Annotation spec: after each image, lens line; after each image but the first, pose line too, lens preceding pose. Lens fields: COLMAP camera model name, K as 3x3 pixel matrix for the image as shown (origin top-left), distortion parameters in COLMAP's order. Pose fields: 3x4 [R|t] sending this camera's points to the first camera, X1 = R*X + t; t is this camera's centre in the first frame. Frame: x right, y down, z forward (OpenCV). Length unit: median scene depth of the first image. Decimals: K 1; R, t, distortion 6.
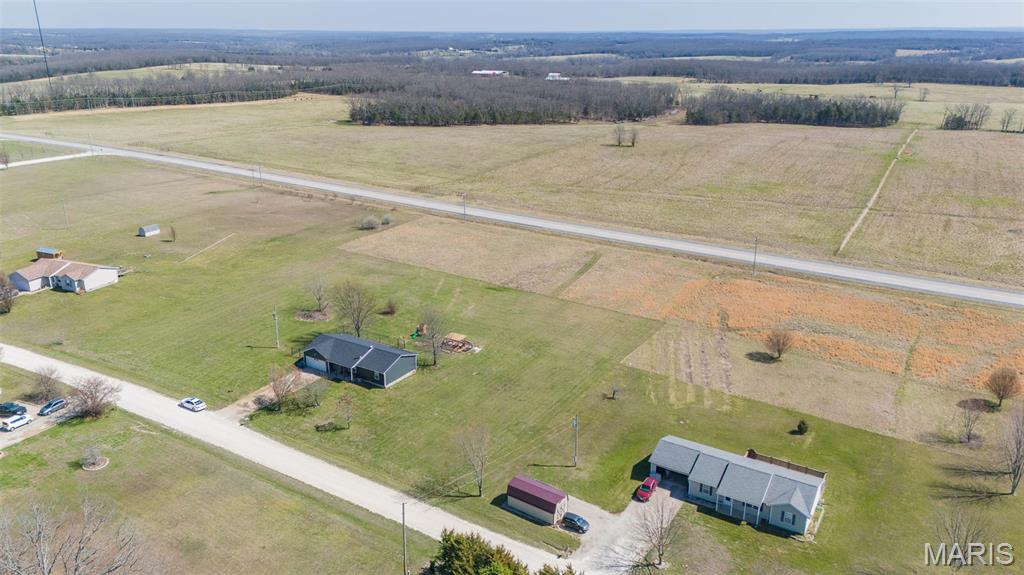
lens RADIAL K [[746.8, 0, 513.7], [0, 746.8, 285.8], [0, 0, 1]] dist [0.071482, -0.053491]
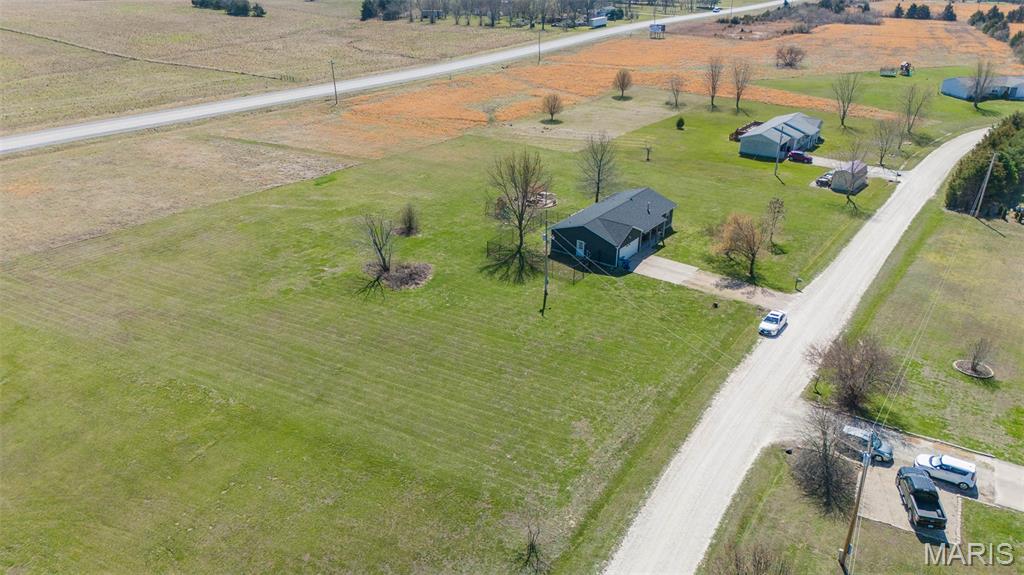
lens RADIAL K [[746.8, 0, 511.9], [0, 746.8, 282.2], [0, 0, 1]] dist [0.071482, -0.053491]
pose [[0.071354, -0.427300, 0.901290, -0.920895], [0.310503, 0.868212, 0.387035, -0.175691], [-0.947890, 0.252237, 0.194628, 0.987322]]
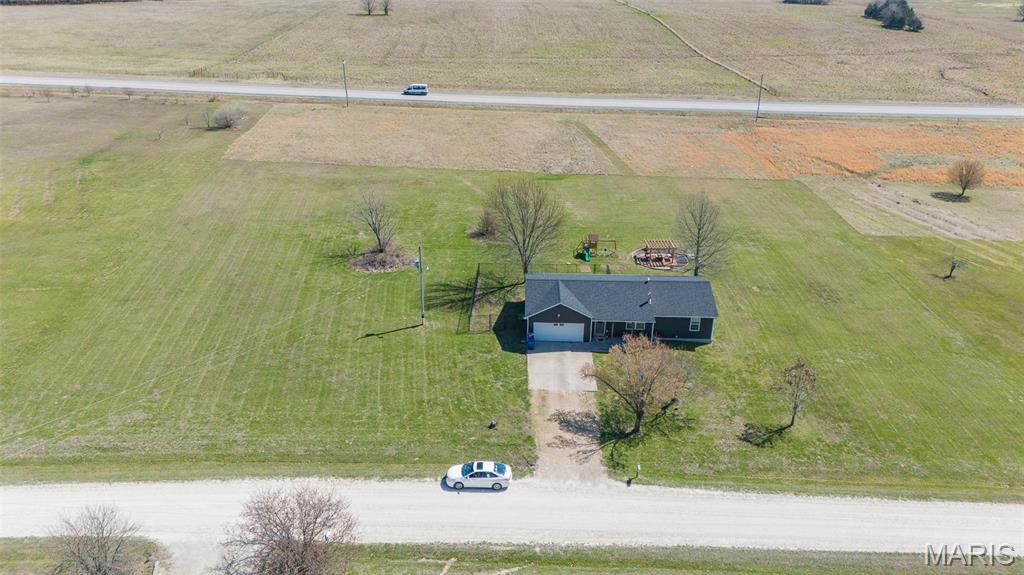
lens RADIAL K [[746.8, 0, 516.9], [0, 746.8, 292.4], [0, 0, 1]] dist [0.071482, -0.053491]
pose [[0.854709, -0.217541, 0.471326, -0.541616], [0.154054, 0.973348, 0.169886, -0.019949], [-0.495721, -0.072594, 0.865443, 0.559862]]
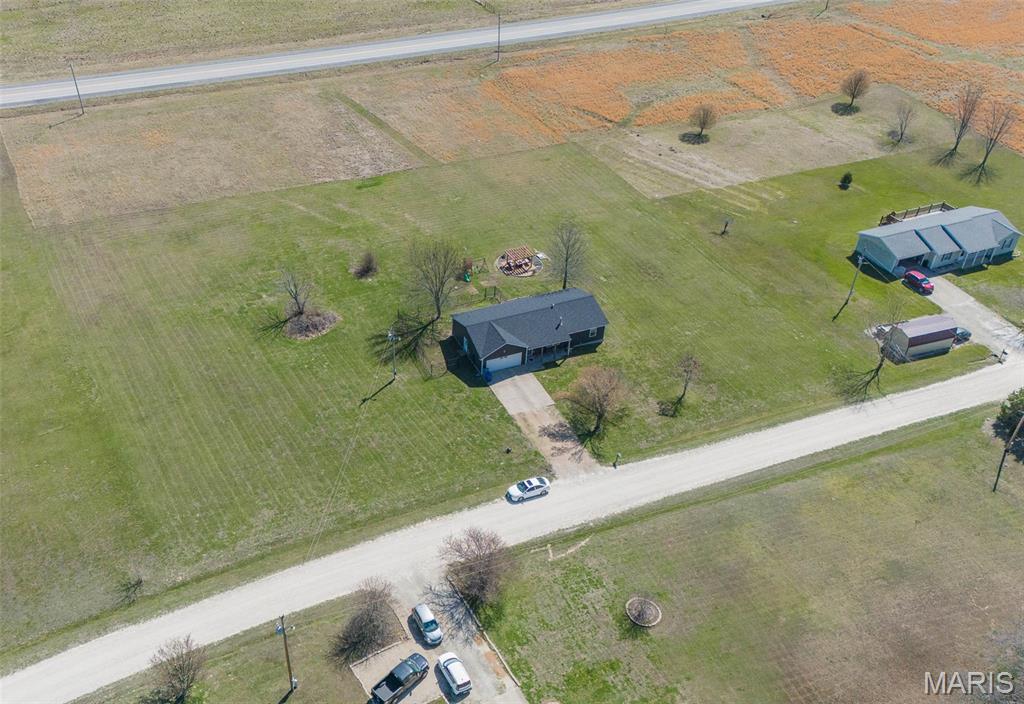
lens RADIAL K [[901.7, 0, 400.6], [0, 901.7, 365.0], [0, 0, 1]] dist [0.088693, -0.074750]
pose [[0.617046, -0.496759, 0.610315, -0.854098], [0.269283, 0.862038, 0.429392, -0.289747], [-0.739419, -0.100607, 0.665686, 0.511602]]
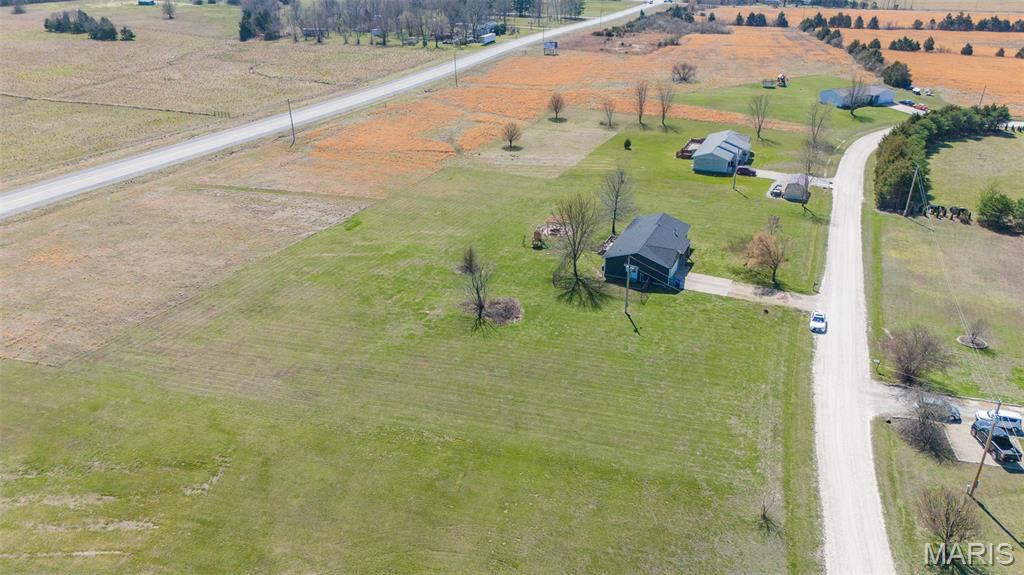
lens RADIAL K [[746.8, 0, 509.7], [0, 746.8, 287.5], [0, 0, 1]] dist [0.071482, -0.053491]
pose [[-0.144590, -0.431519, 0.890441, -0.991256], [0.308305, 0.835454, 0.454934, -0.315406], [-0.940235, 0.340306, 0.012241, 1.180752]]
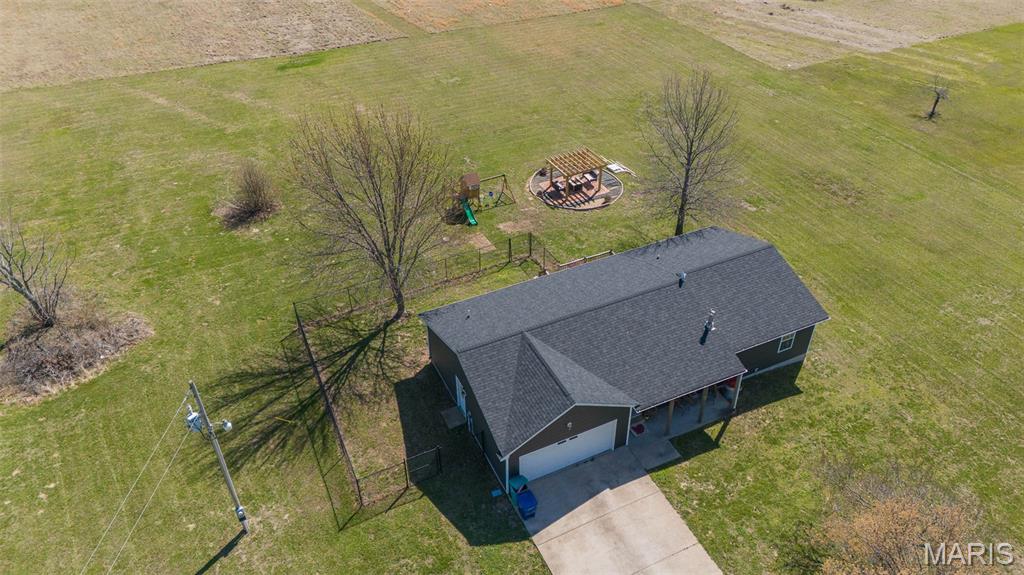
lens RADIAL K [[746.8, 0, 517.4], [0, 746.8, 278.8], [0, 0, 1]] dist [0.071482, -0.053491]
pose [[0.533604, -0.517113, 0.669224, -0.412289], [0.278764, 0.854614, 0.438094, -0.058849], [-0.798472, -0.047213, 0.600177, 0.879146]]
